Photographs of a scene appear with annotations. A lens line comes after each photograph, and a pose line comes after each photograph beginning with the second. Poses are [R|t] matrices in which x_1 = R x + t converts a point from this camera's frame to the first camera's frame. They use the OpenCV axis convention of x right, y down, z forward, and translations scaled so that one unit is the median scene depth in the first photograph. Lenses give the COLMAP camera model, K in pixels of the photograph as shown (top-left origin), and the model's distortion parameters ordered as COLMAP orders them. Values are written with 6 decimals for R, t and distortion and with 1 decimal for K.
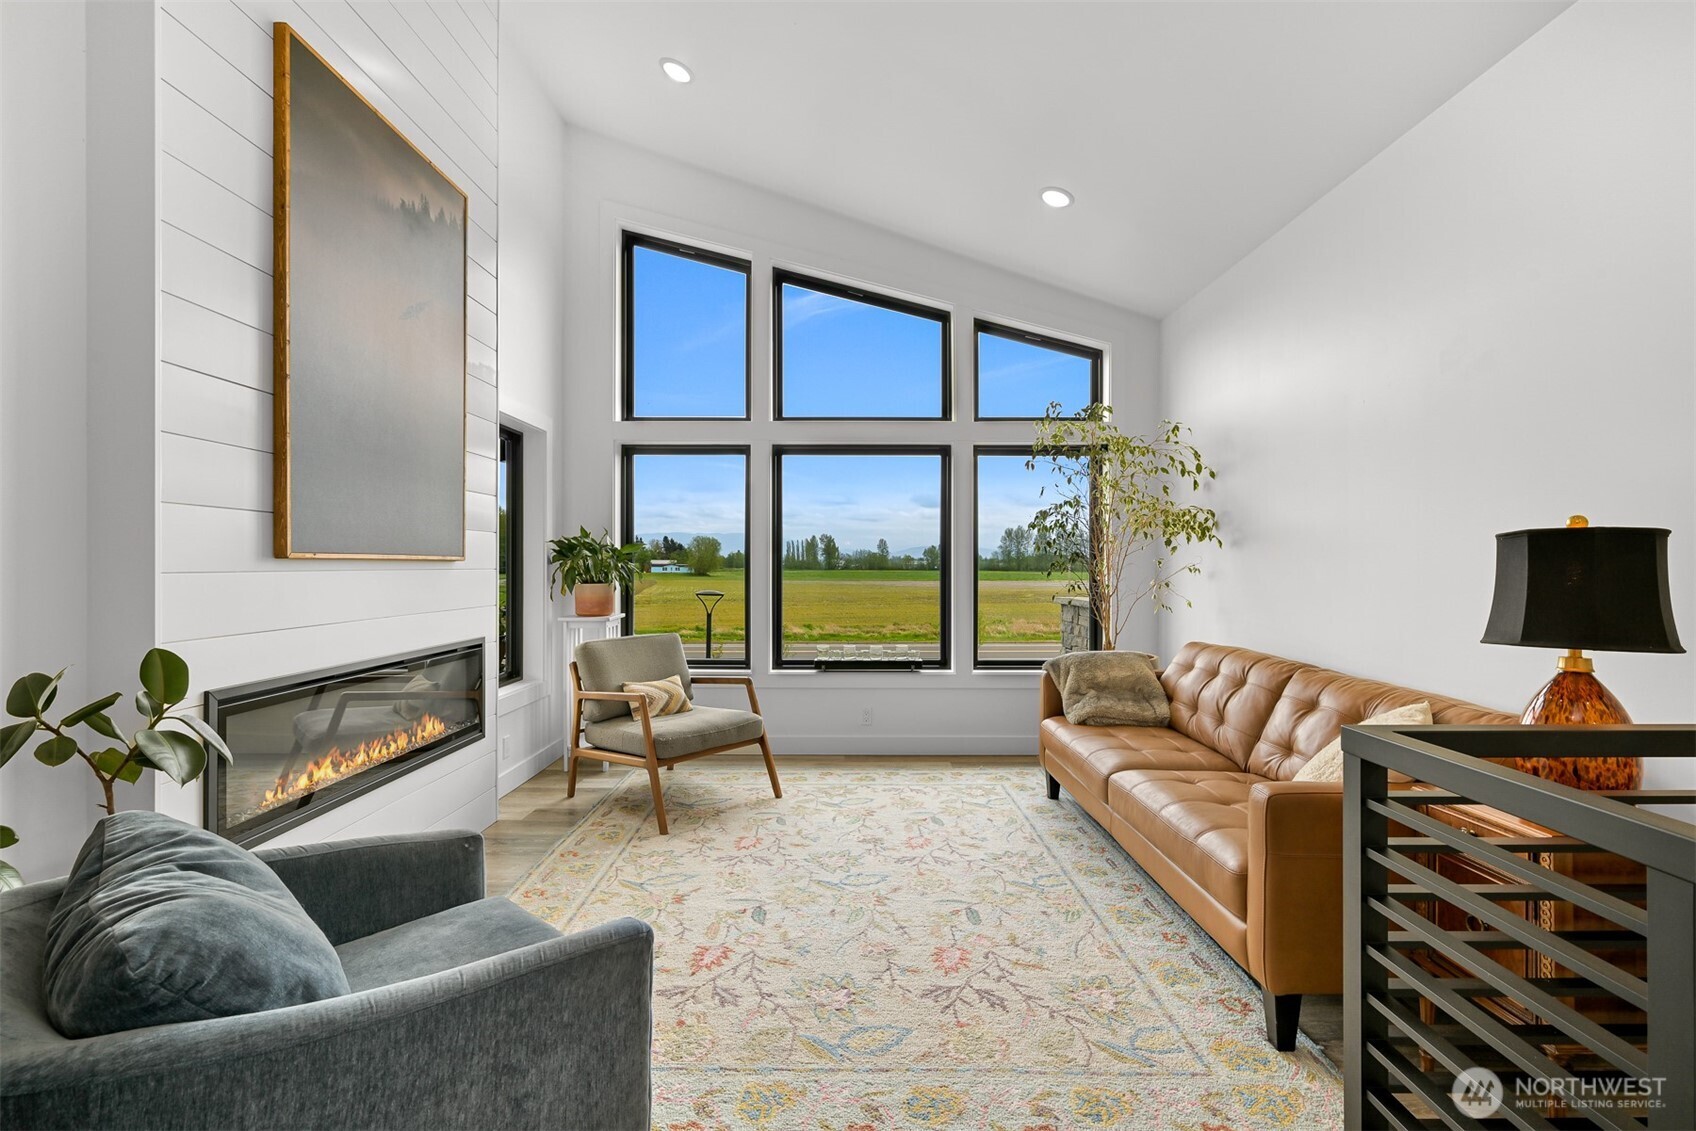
lens RADIAL K [[765.1, 0, 848.7], [0, 765.1, 570.4], [0, 0, 1]] dist [-0.003634, 0.000377]
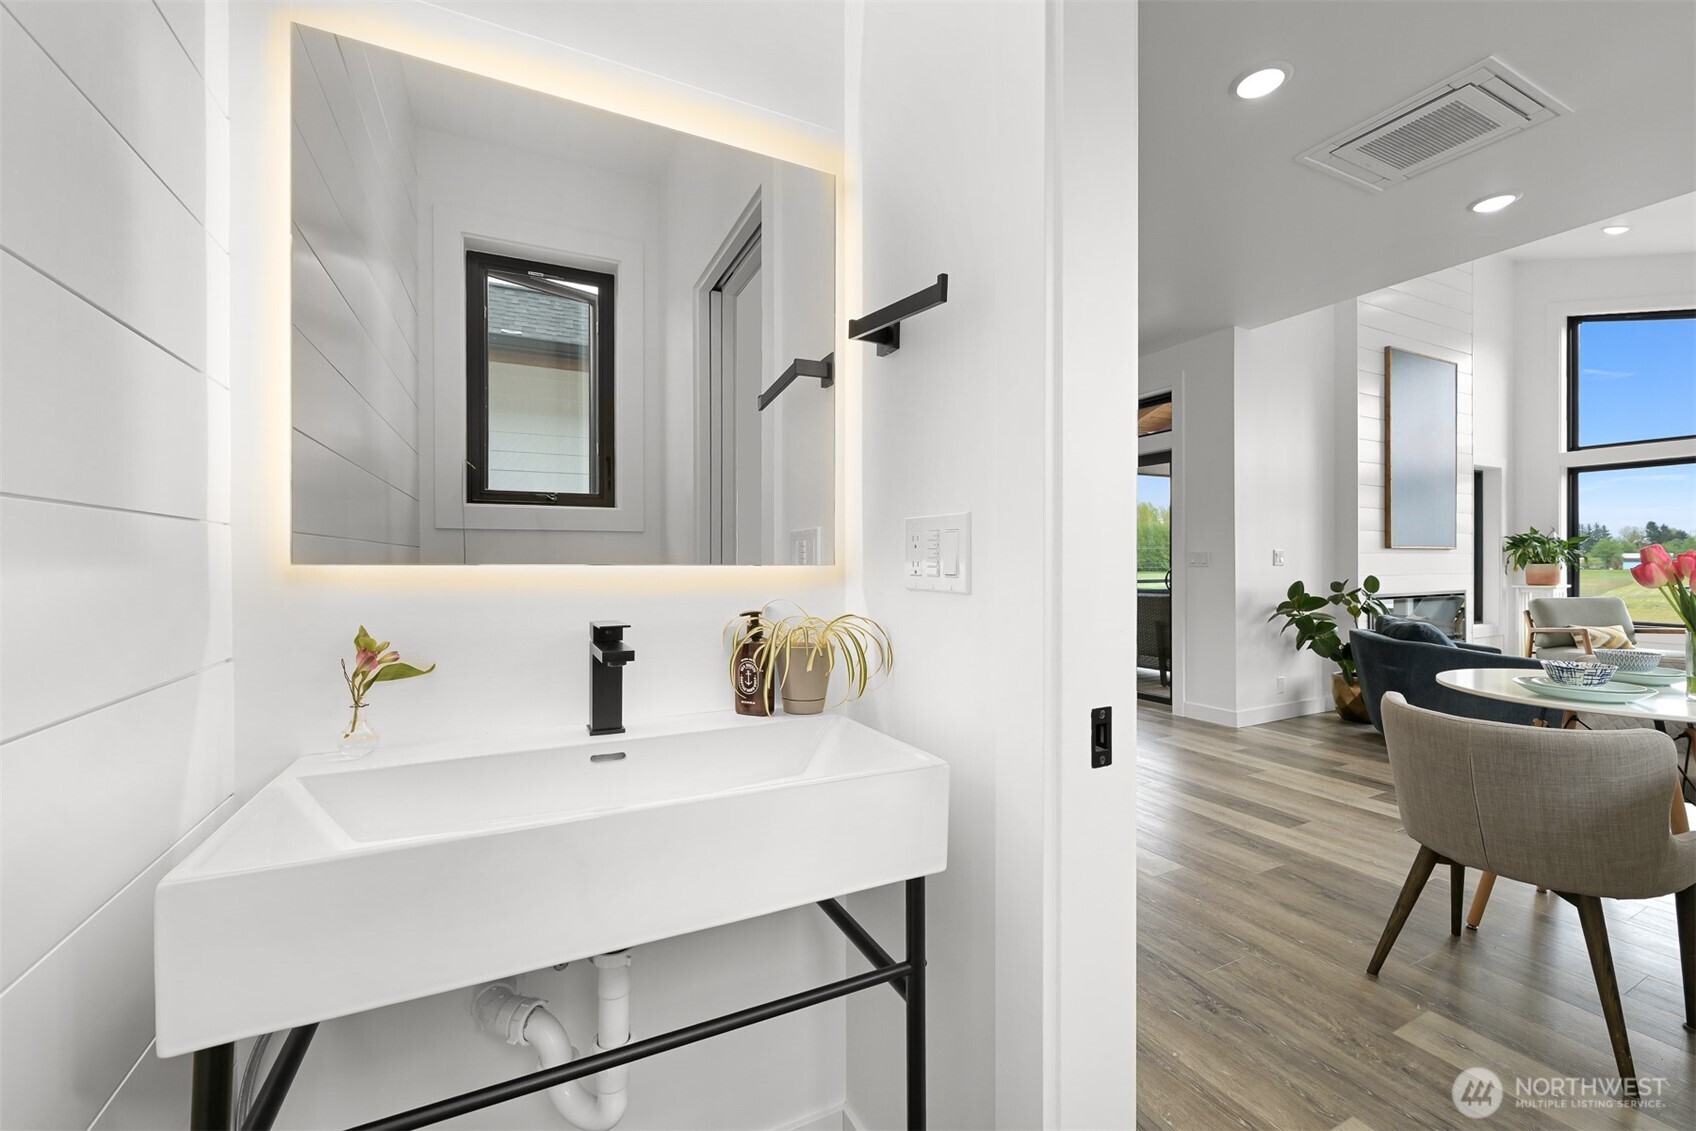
lens RADIAL K [[668.6, 0, 854.8], [0, 668.6, 561.0], [0, 0, 1]] dist [0.000796, -0.001335]
pose [[0.445586, -0.004838, -0.895226, 0.283676], [-0.001883, 0.999978, -0.006341, 0.025379], [0.895237, 0.004511, 0.445567, -0.935203]]
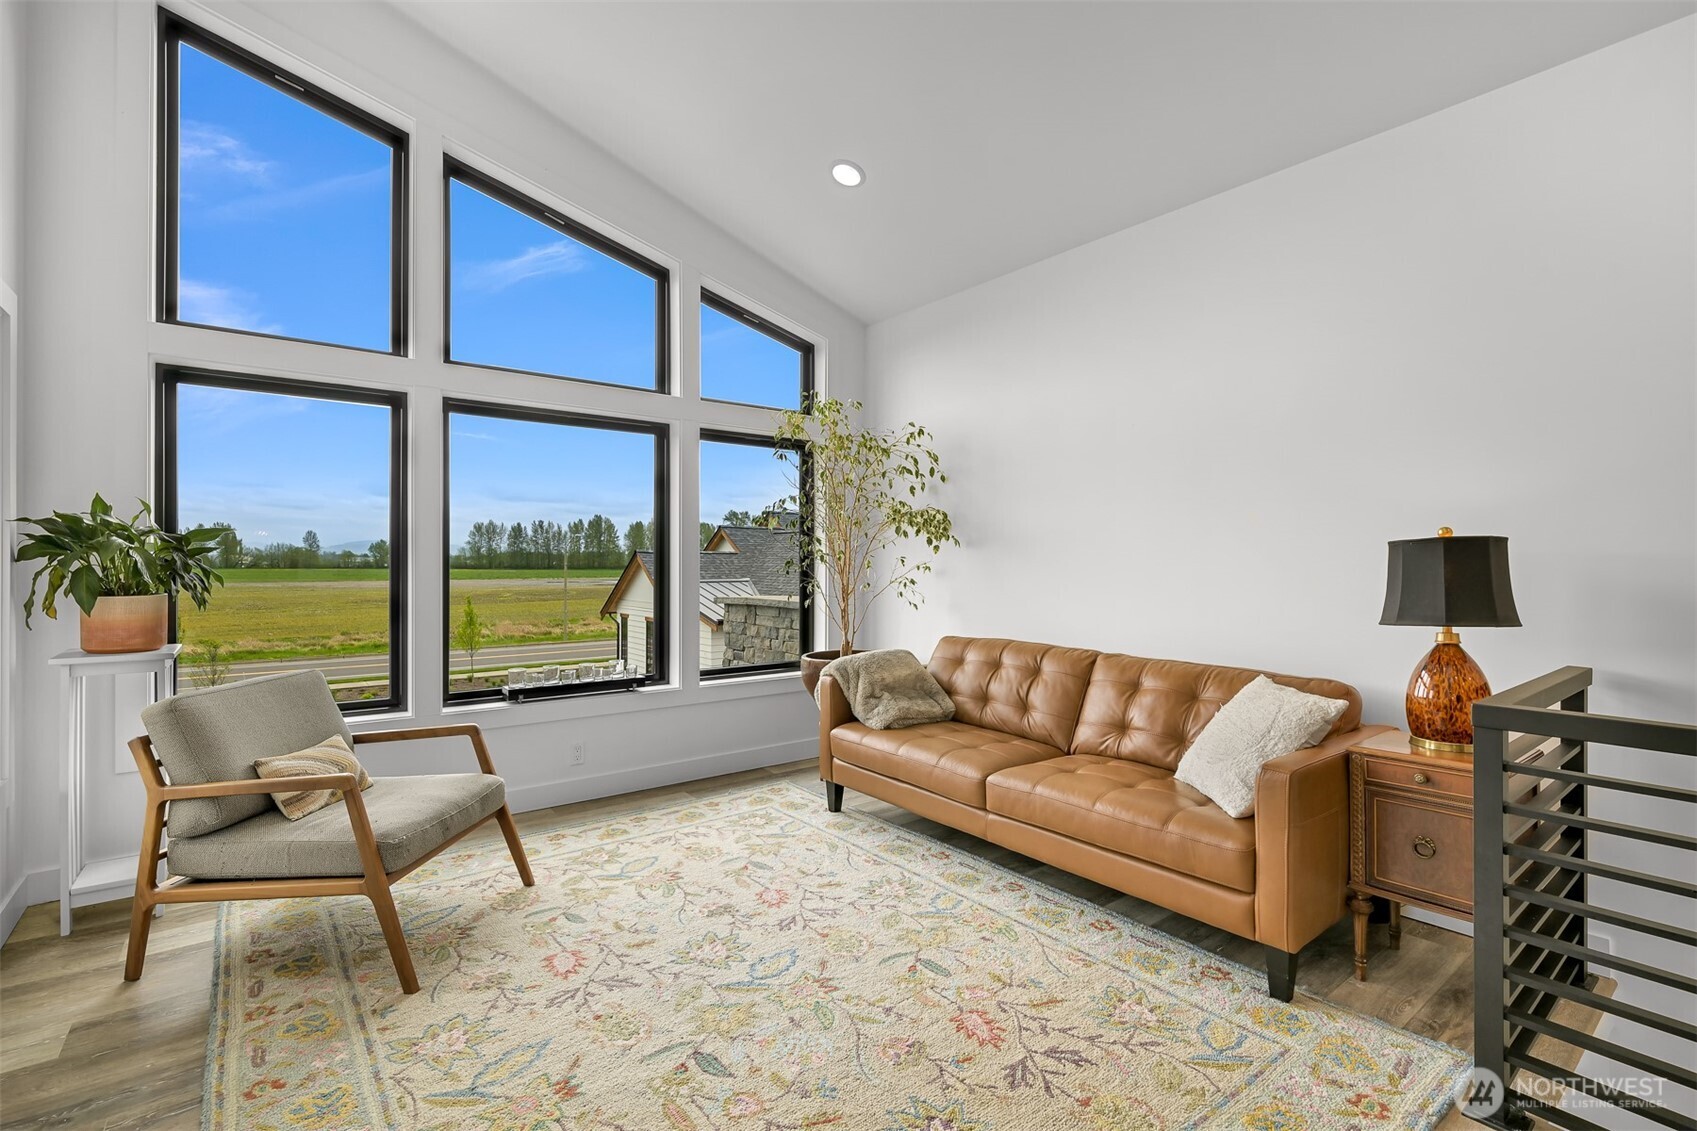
lens RADIAL K [[765.5, 0, 846.3], [0, 765.5, 568.1], [0, 0, 1]] dist [-0.003634, 0.000377]
pose [[0.790453, -0.003658, 0.612511, -0.290847], [0.003498, 0.999993, 0.001459, -0.002466], [-0.612512, 0.000989, 0.790461, 0.241860]]
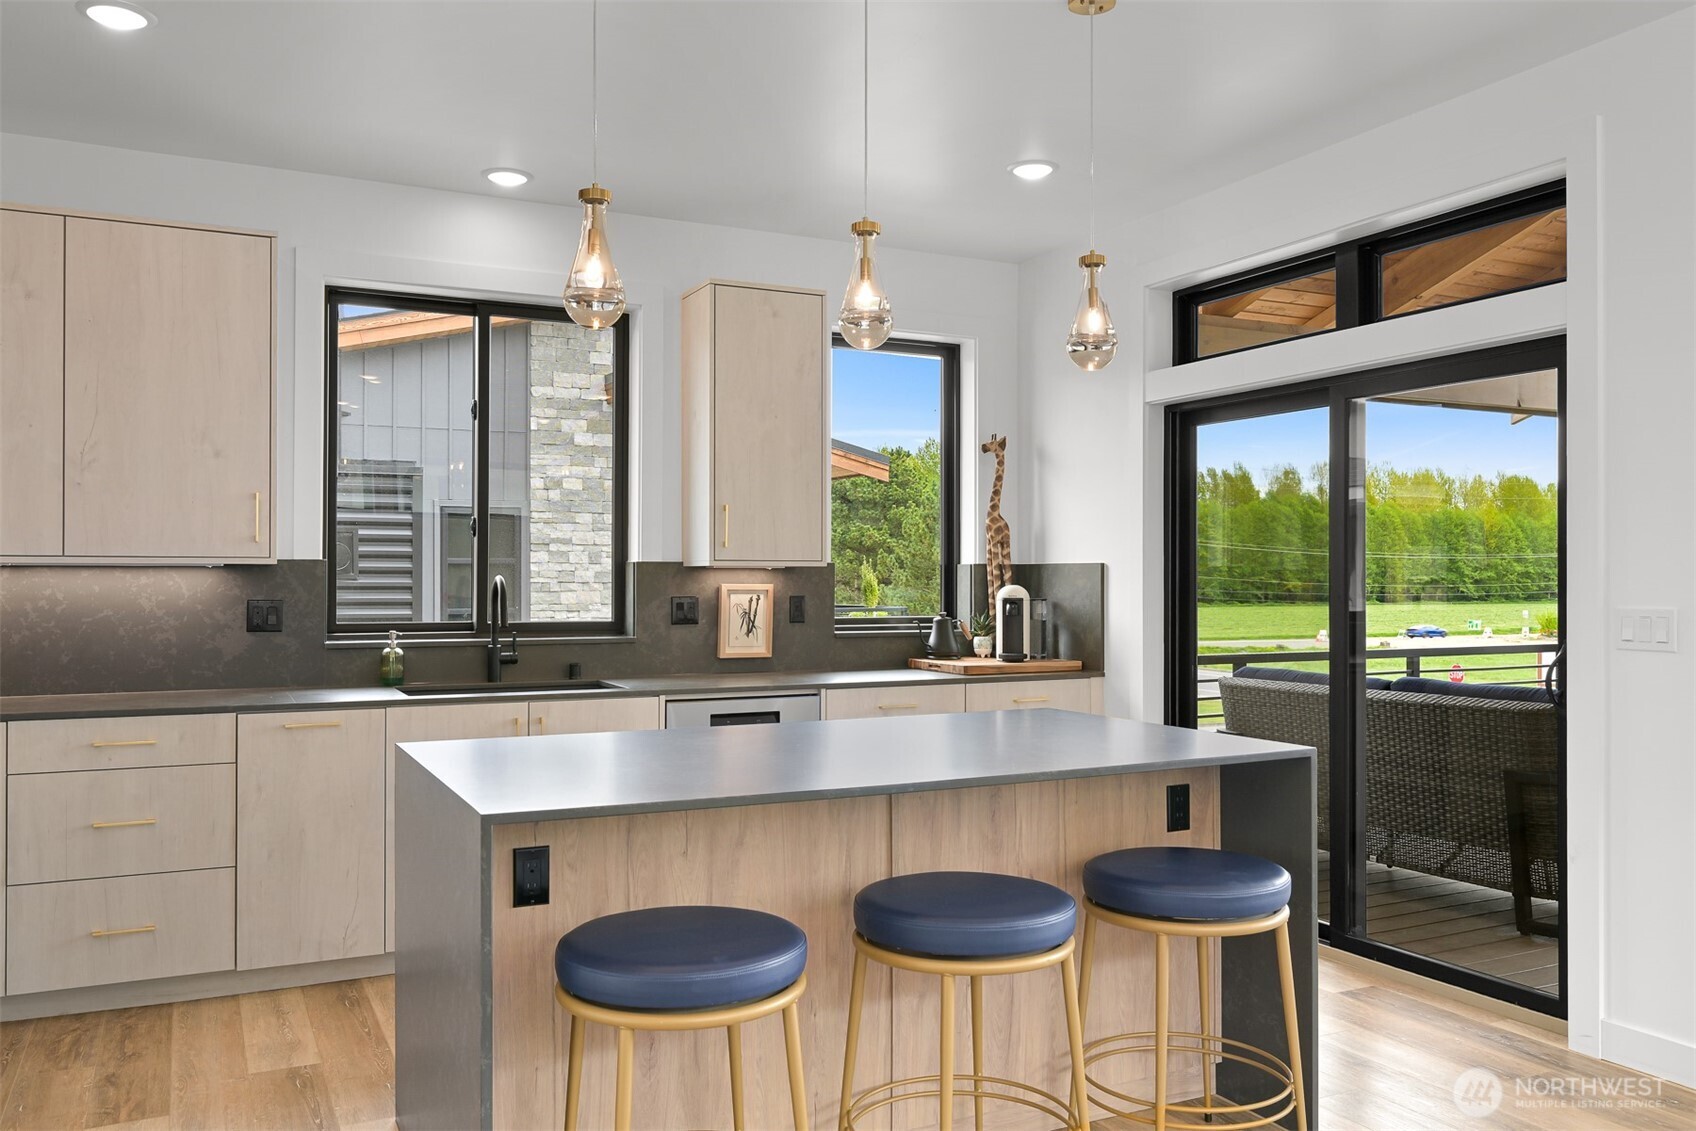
lens RADIAL K [[1292.1, 0, 854.5], [0, 1292.1, 555.5], [0, 0, 1]] dist [-0.004318, -0.002943]
pose [[0.443690, -0.018098, -0.895998, 0.011498], [-0.006247, 0.999709, -0.023286, -0.012492], [0.896159, 0.015930, 0.443448, -0.685831]]
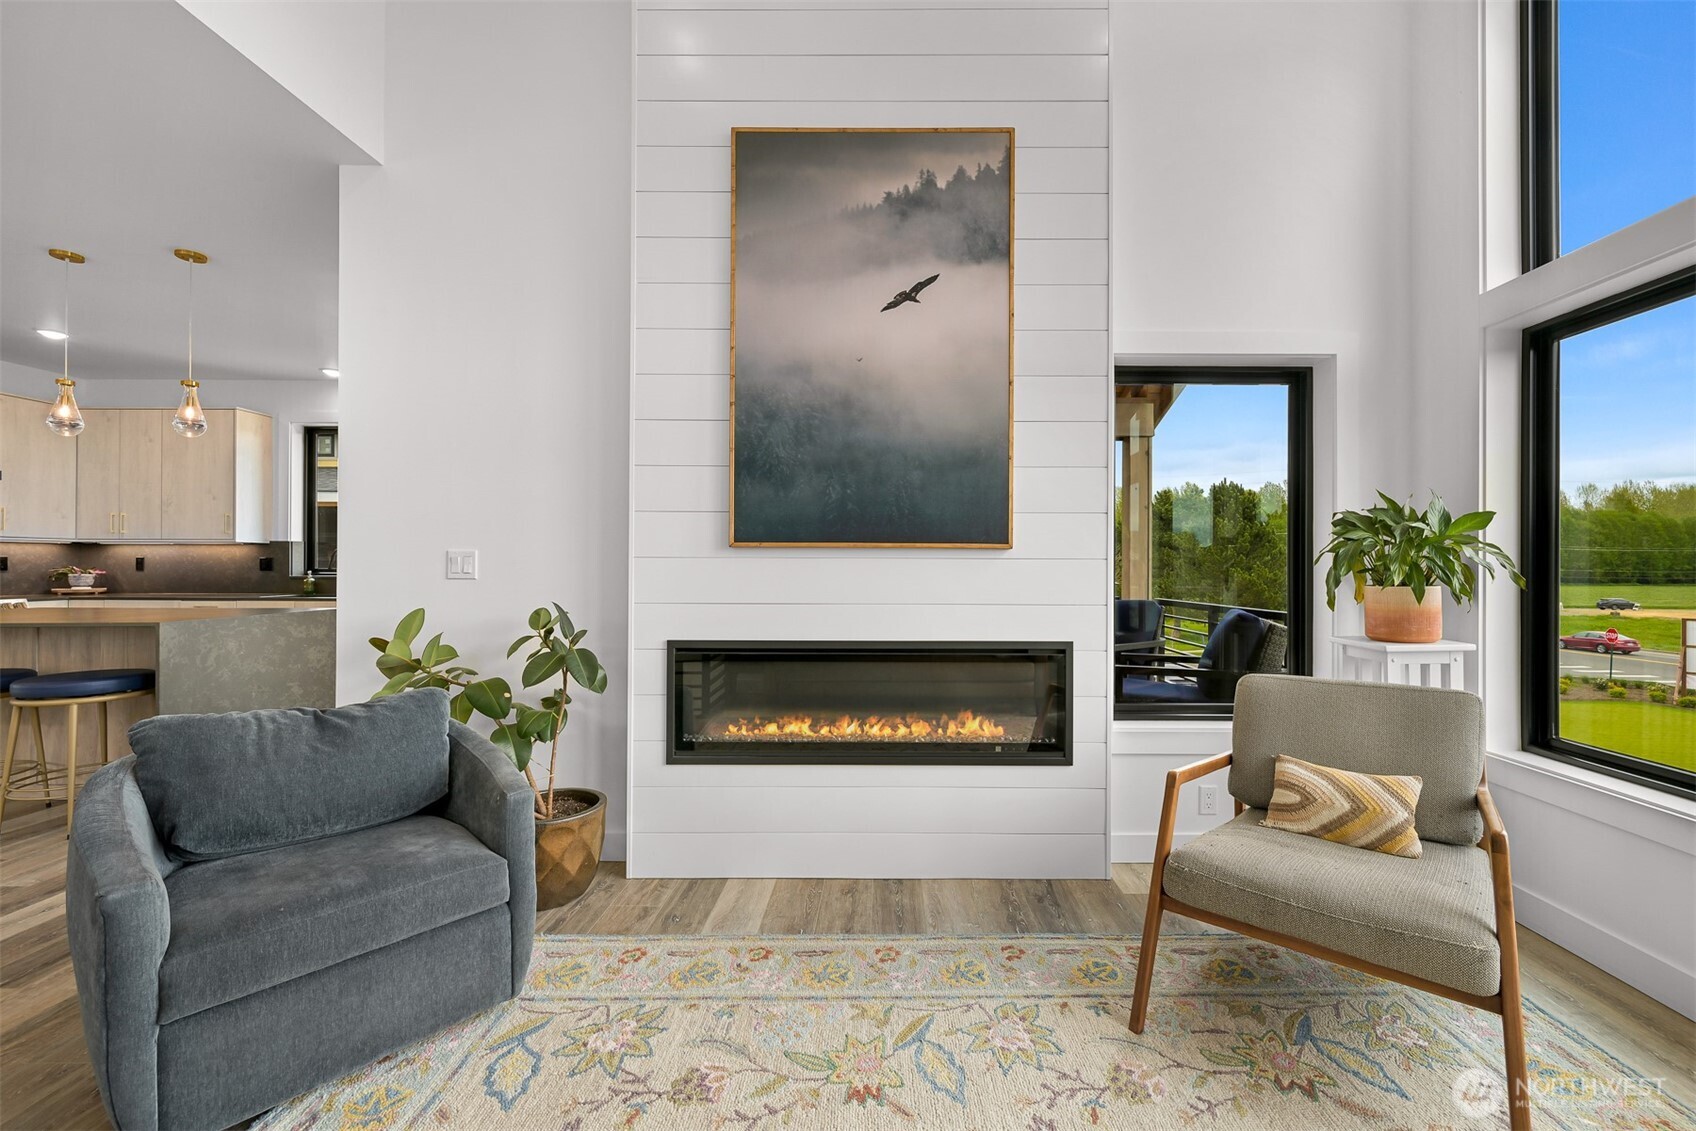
lens RADIAL K [[668.6, 0, 872.7], [0, 668.6, 563.0], [0, 0, 1]] dist [0.000796, -0.001335]
pose [[-0.000742, -0.004145, -0.999991, 0.210126], [-0.011007, 0.999931, -0.004136, 0.007877], [0.999939, 0.011004, -0.000788, 0.683356]]
